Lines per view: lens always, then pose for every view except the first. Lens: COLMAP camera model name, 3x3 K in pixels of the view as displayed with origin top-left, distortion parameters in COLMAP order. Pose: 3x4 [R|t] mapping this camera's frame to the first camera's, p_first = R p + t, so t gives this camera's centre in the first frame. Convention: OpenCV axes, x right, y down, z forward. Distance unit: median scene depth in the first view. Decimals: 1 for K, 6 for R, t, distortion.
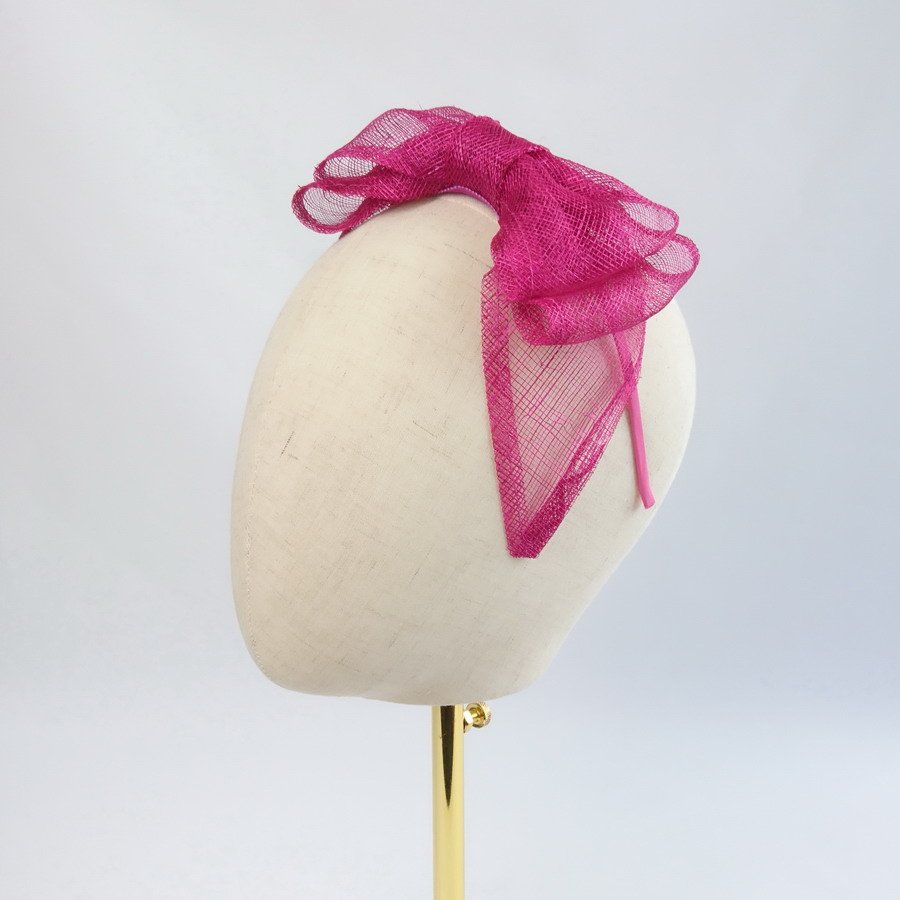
lens RADIAL K [[1206.4, 0, 450.0], [0, 1206.4, 450.0], [0, 0, 1]] dist [0.146888, -0.007028]
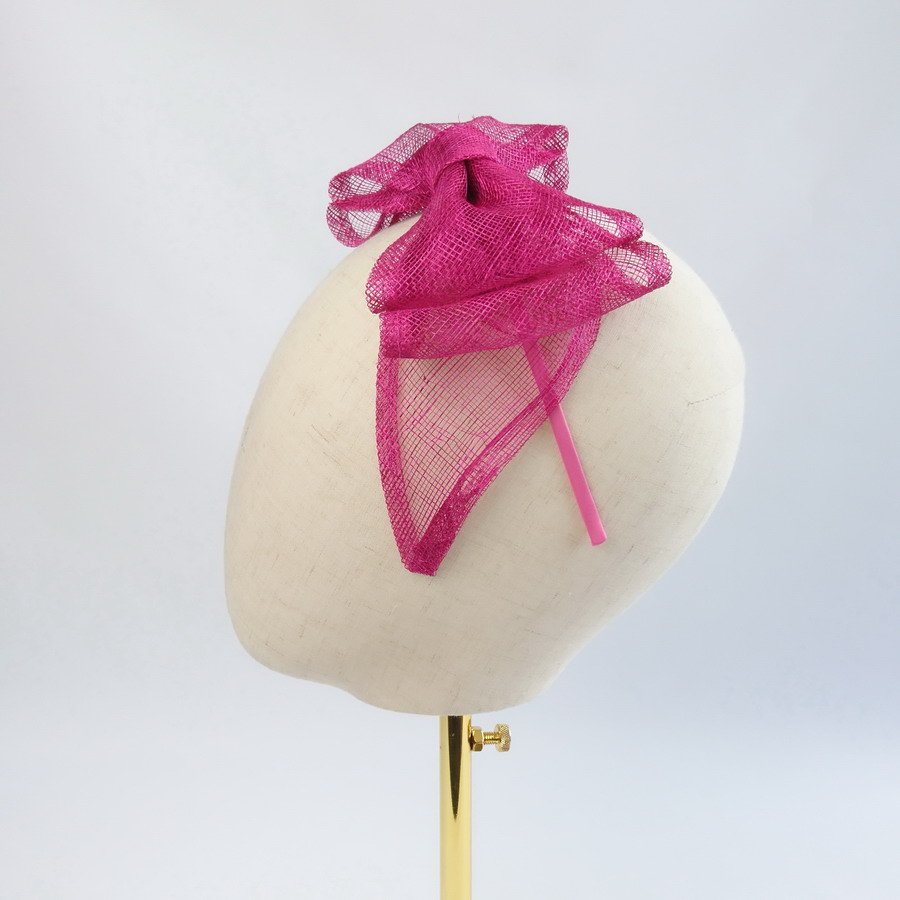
lens RADIAL K [[1206.4, 0, 450.0], [0, 1206.4, 450.0], [0, 0, 1]] dist [0.146888, -0.007028]
pose [[0.790583, 0.089853, -0.605727, 0.678664], [-0.095967, 0.995133, 0.022363, -0.036029], [0.604788, 0.040450, 0.795358, 0.233524]]
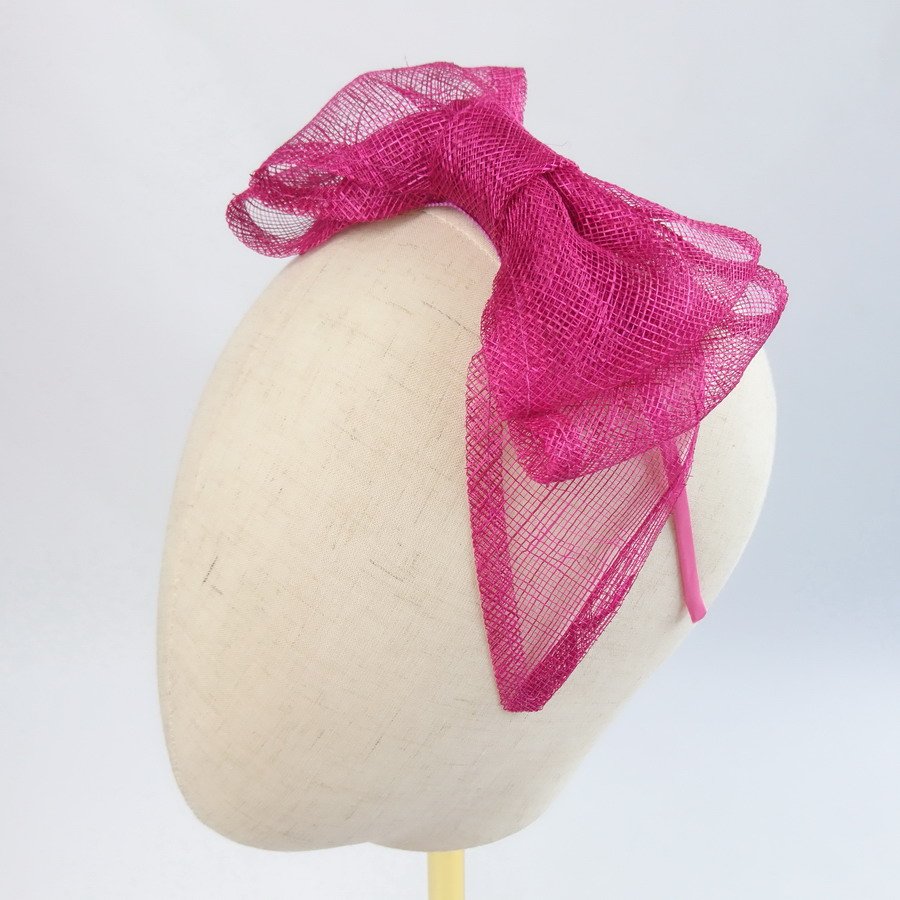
lens RADIAL K [[1192.8, 0, 473.3], [0, 1192.8, 473.4], [0, 0, 1]] dist [0.167141, -0.019035]
pose [[0.996732, 0.032887, -0.073785, 0.082811], [-0.015129, 0.973215, 0.229397, -0.238437], [0.079353, -0.227531, 0.970532, 0.293601]]
